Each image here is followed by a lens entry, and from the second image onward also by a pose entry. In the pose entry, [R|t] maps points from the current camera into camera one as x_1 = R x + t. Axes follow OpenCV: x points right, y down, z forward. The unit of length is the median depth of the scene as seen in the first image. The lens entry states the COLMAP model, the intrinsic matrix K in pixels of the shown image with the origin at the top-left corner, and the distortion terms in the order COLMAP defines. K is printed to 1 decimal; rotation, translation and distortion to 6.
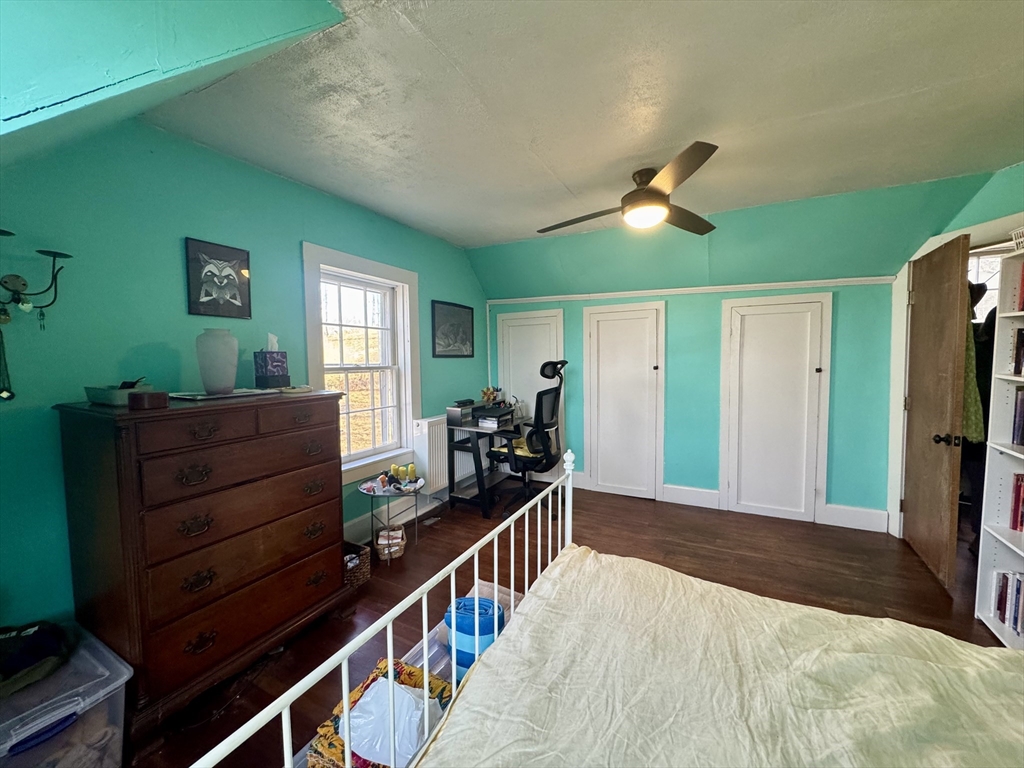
lens RADIAL K [[404.6, 0, 510.0], [0, 404.6, 385.6], [0, 0, 1]] dist [-0.000814, -0.000068]
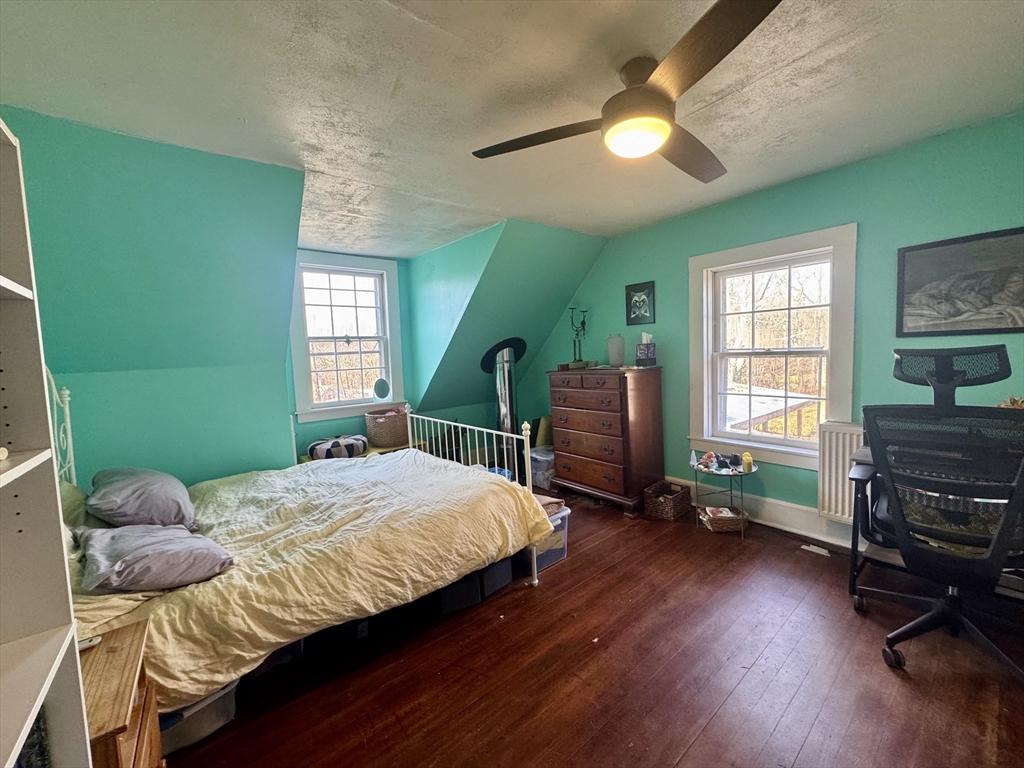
lens RADIAL K [[404.6, 0, 511.4], [0, 404.6, 379.8], [0, 0, 1]] dist [-0.000814, -0.000068]
pose [[-0.382073, 0.088463, -0.919888, 1.021090], [-0.014615, 0.994705, 0.101728, -0.089100], [0.924017, 0.052312, -0.378757, 1.034928]]
